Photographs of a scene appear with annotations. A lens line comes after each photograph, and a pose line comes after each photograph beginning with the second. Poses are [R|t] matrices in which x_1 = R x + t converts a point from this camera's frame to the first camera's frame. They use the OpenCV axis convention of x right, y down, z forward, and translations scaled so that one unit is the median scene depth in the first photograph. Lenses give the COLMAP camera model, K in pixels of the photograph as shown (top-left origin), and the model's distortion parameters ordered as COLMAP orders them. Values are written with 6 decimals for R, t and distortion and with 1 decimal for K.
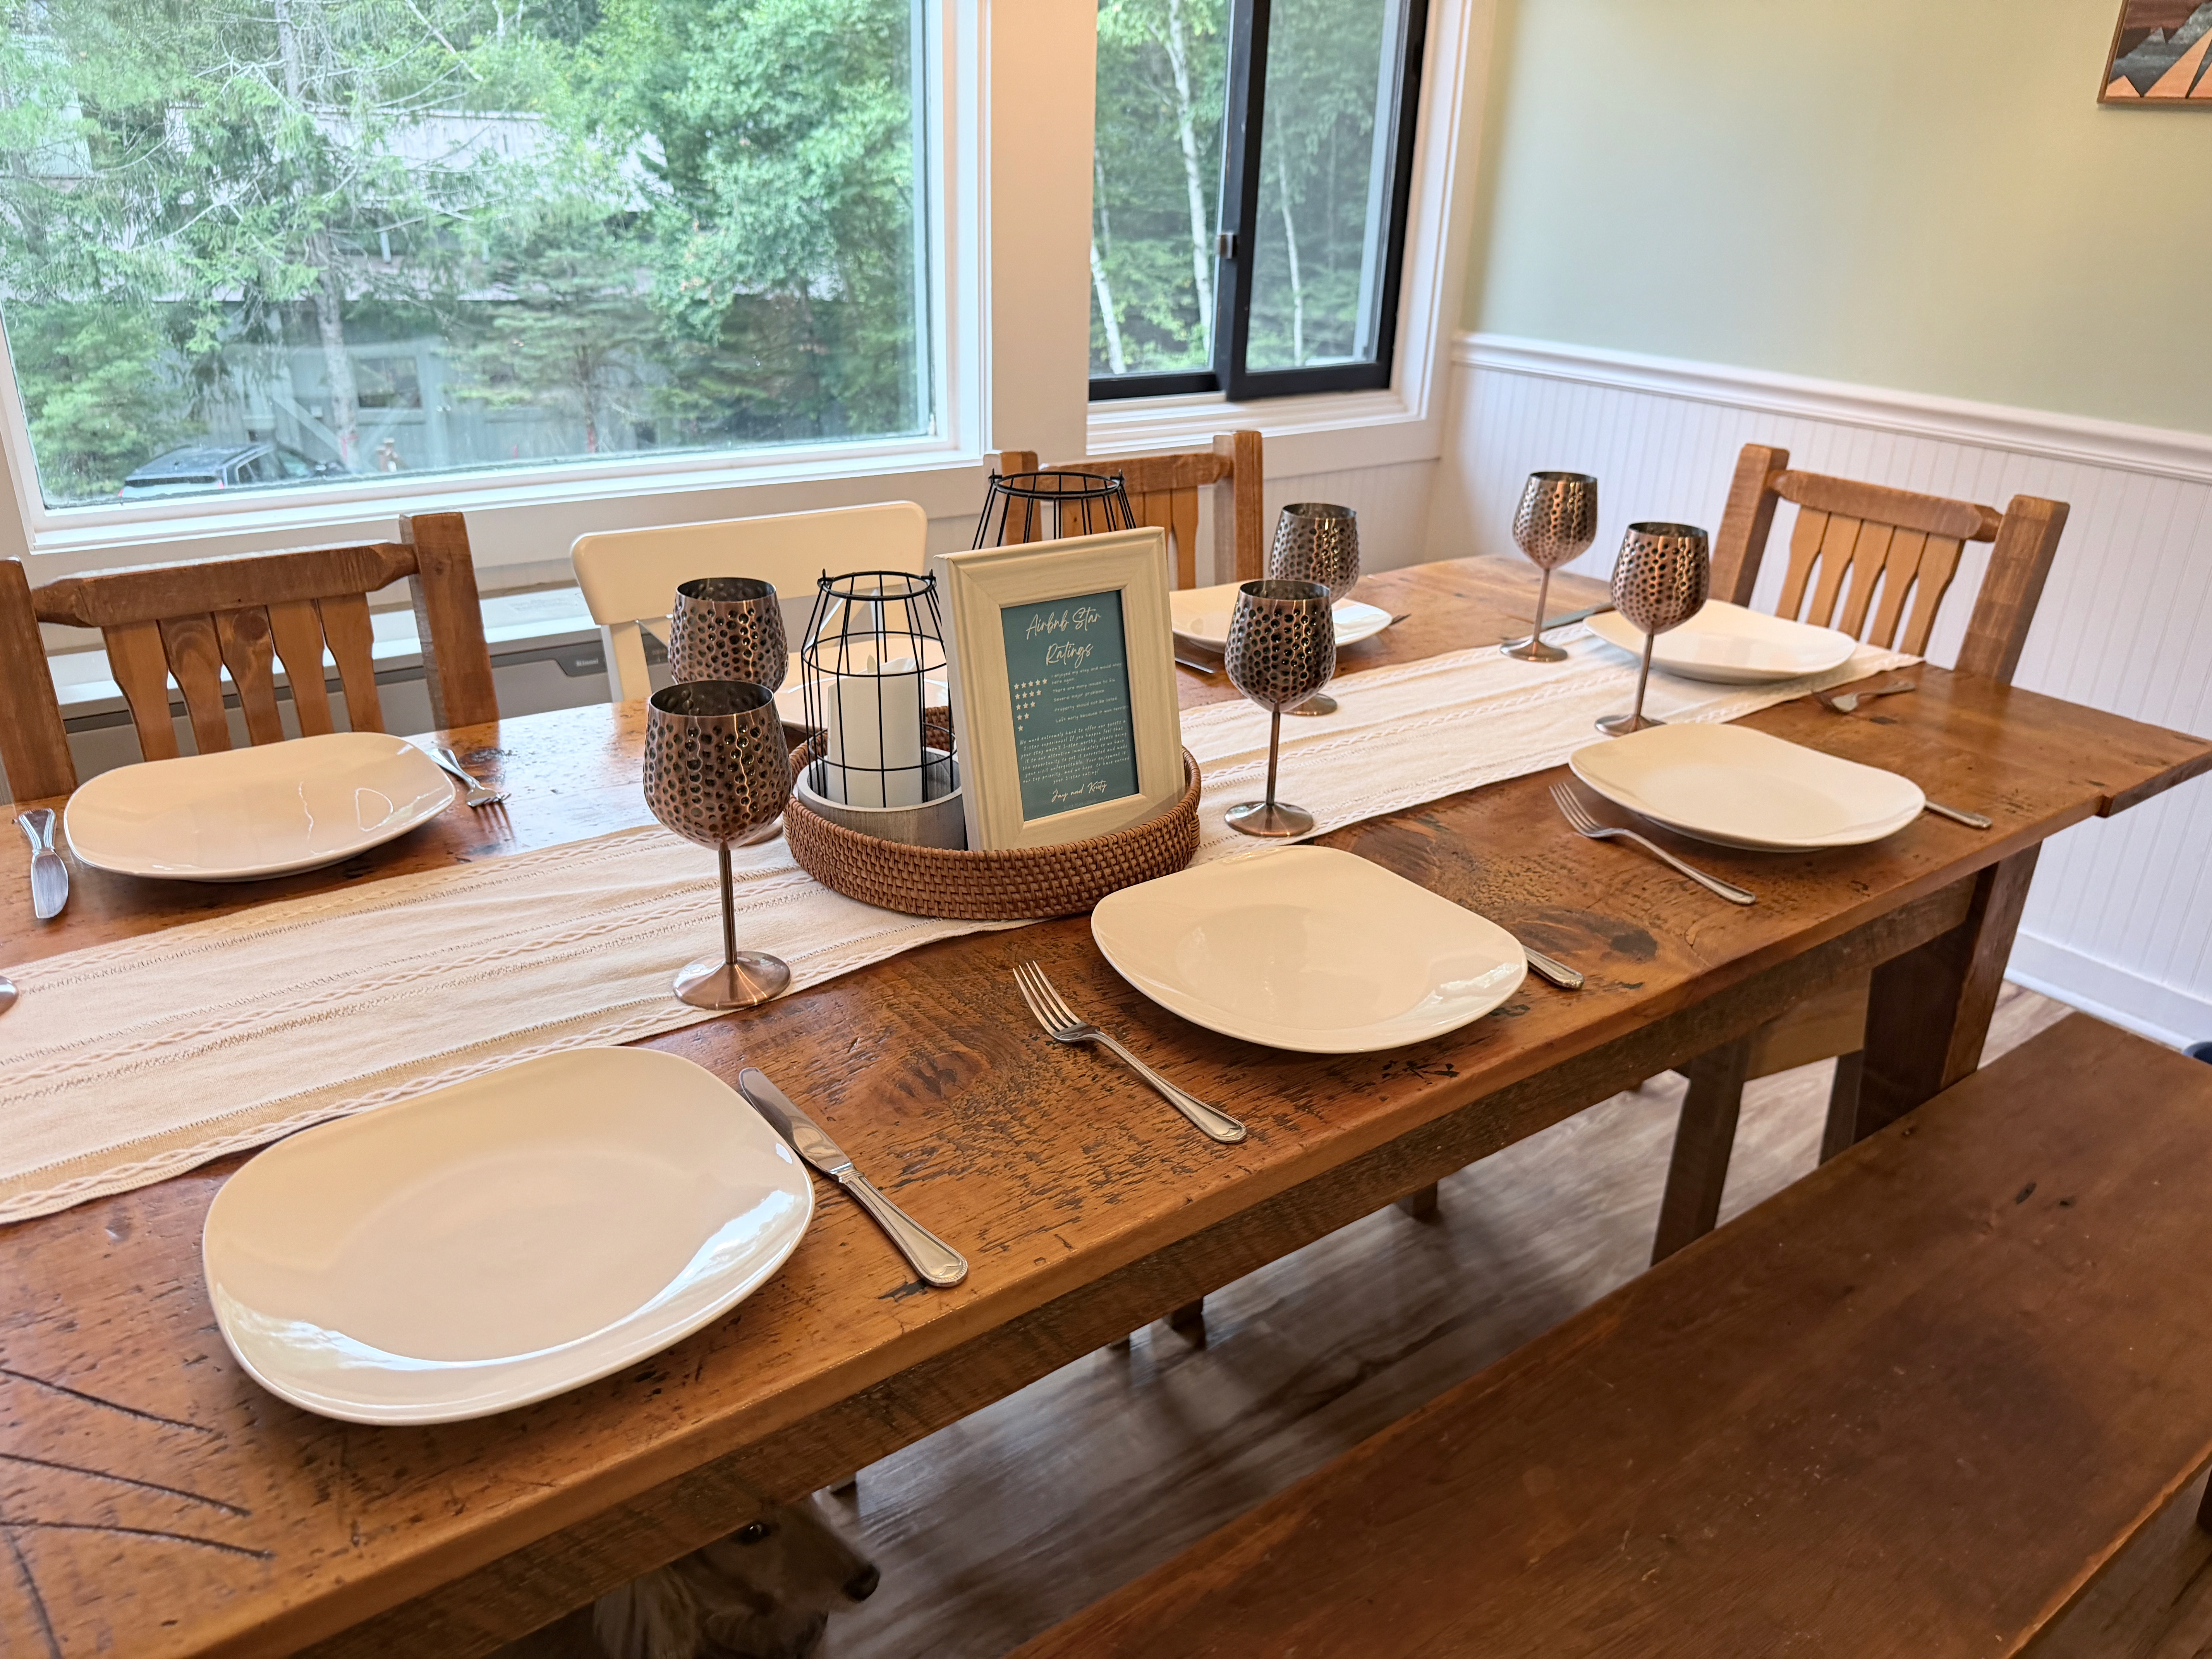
lens RADIAL K [[1552.3, 0, 1105.0], [0, 1552.3, 825.5], [0, 0, 1]] dist [0.061861, -0.081702]
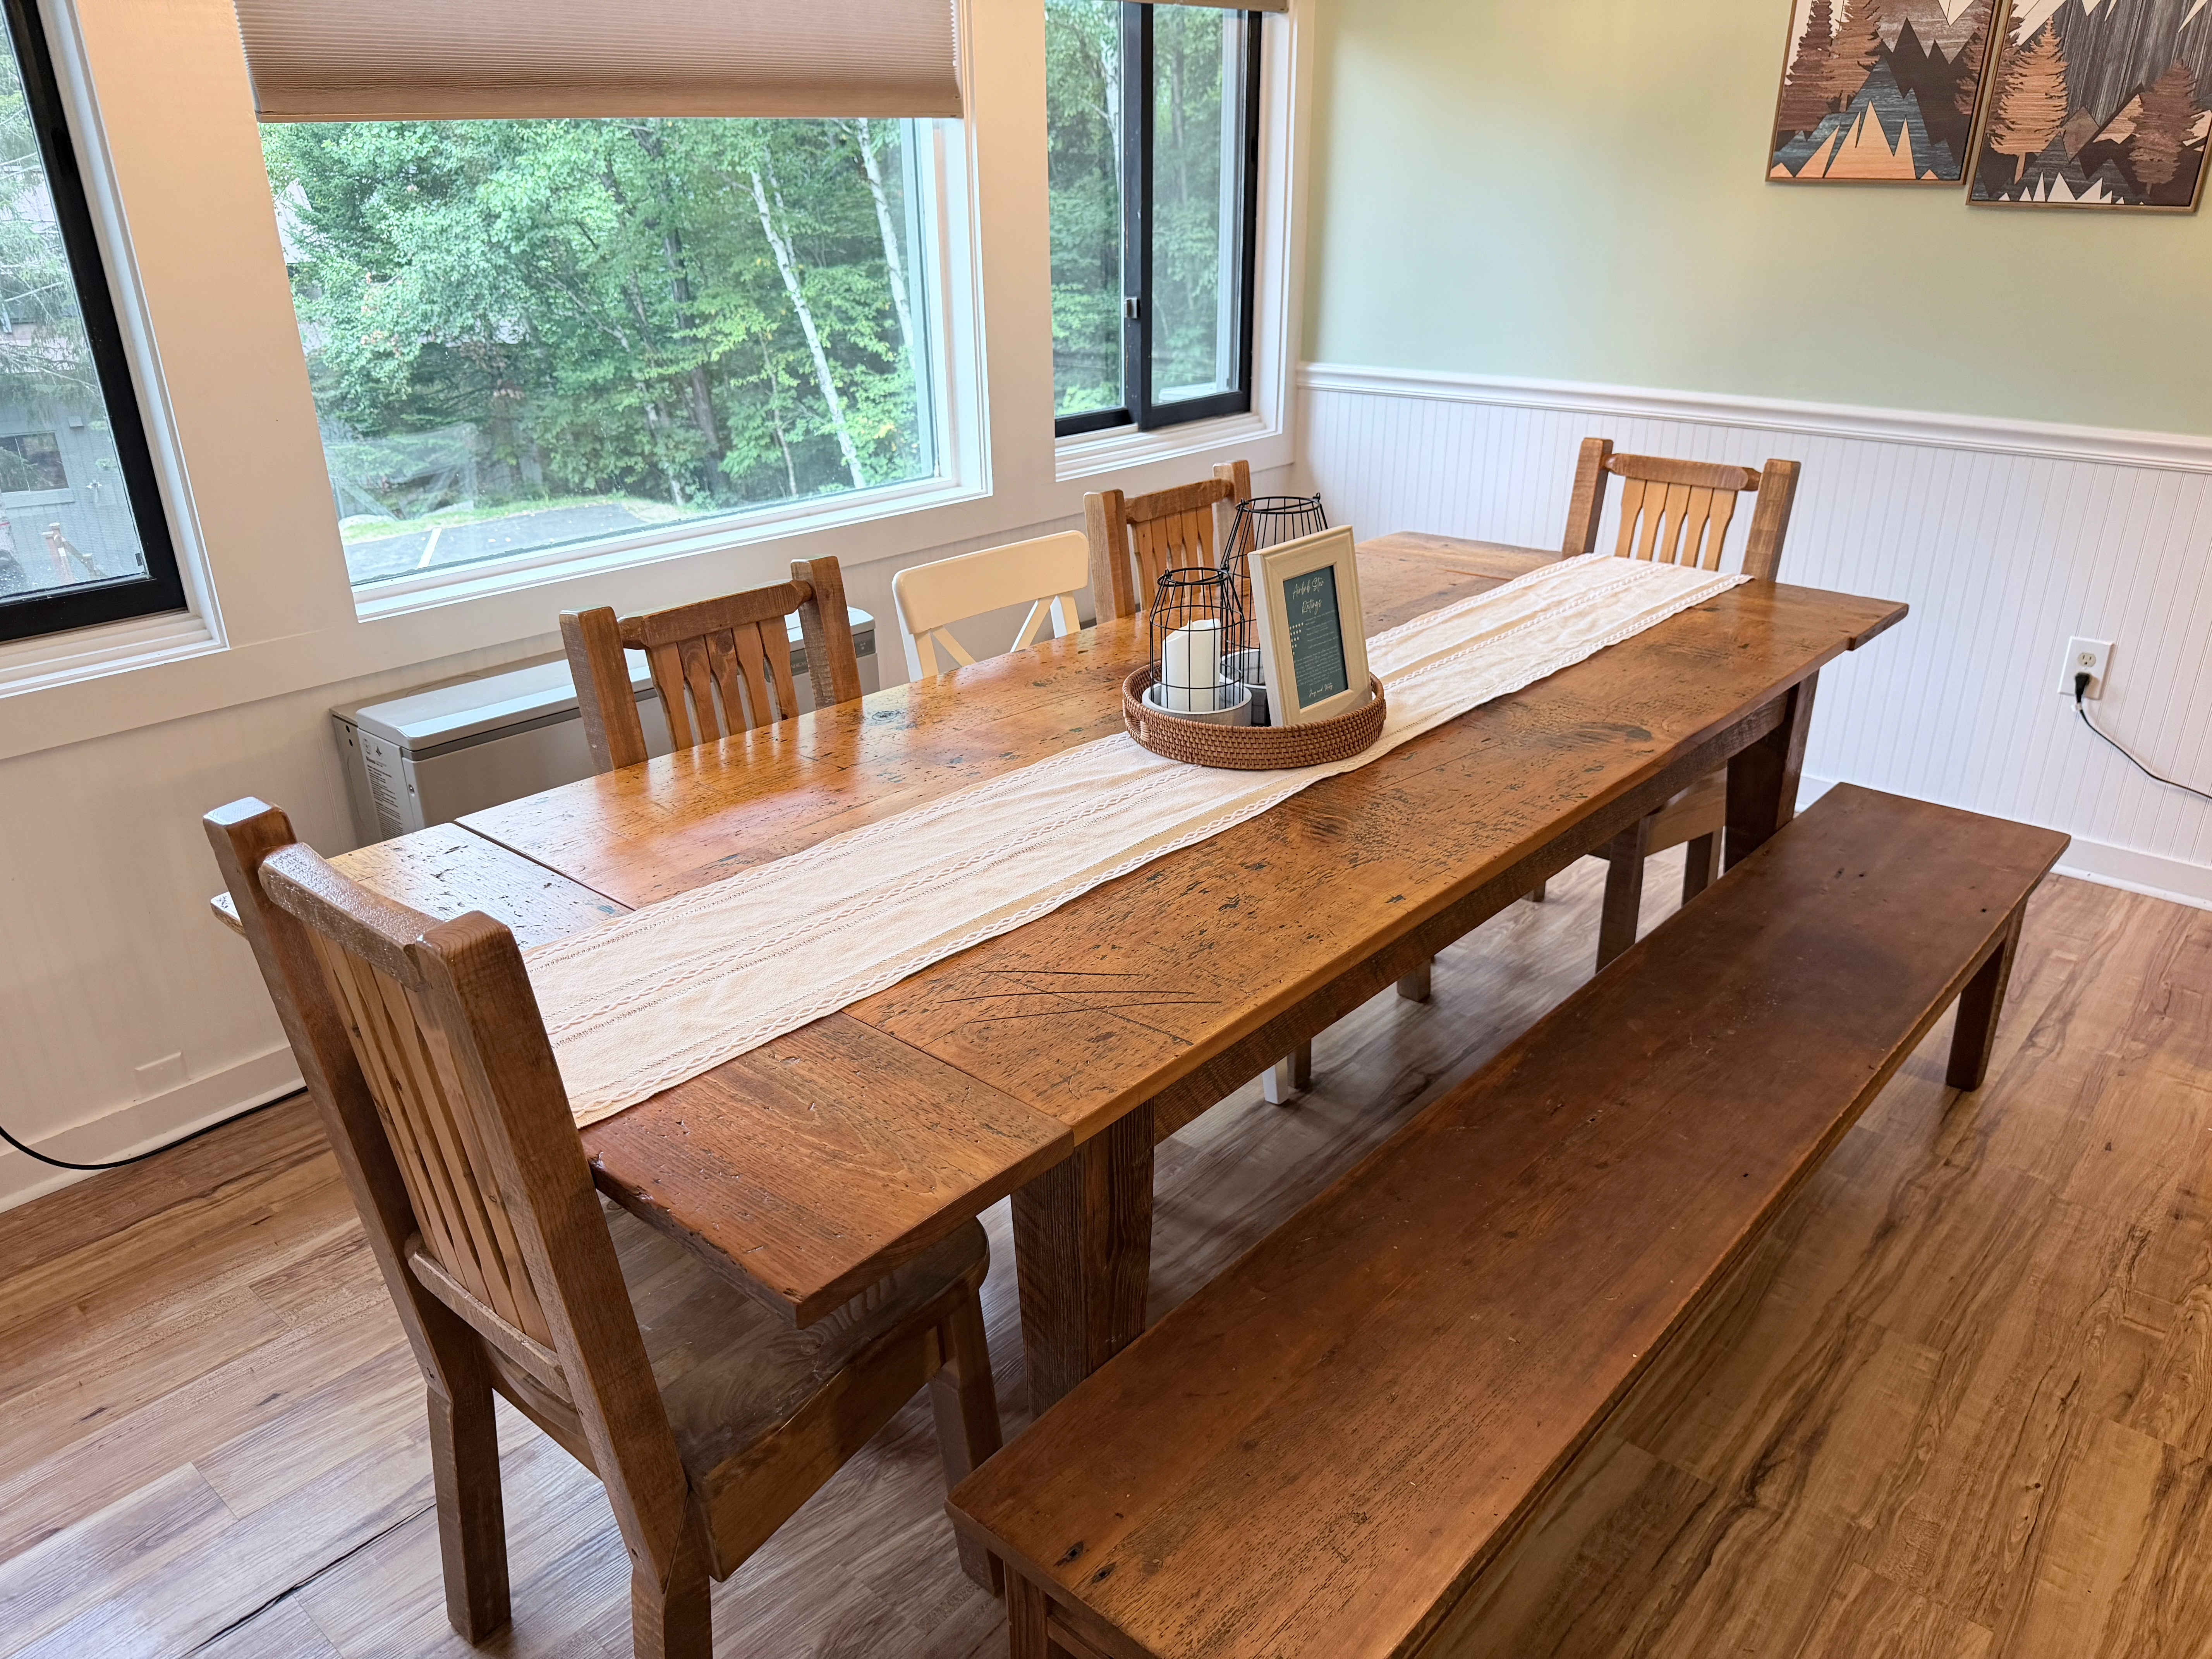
lens RADIAL K [[1552.3, 0, 1097.7], [0, 1552.3, 835.8], [0, 0, 1]] dist [0.061861, -0.081702]
pose [[0.978137, -0.117814, 0.171370, -0.208882], [0.117945, 0.992975, 0.009454, 0.037097], [-0.171280, 0.010965, 0.985161, -0.229346]]
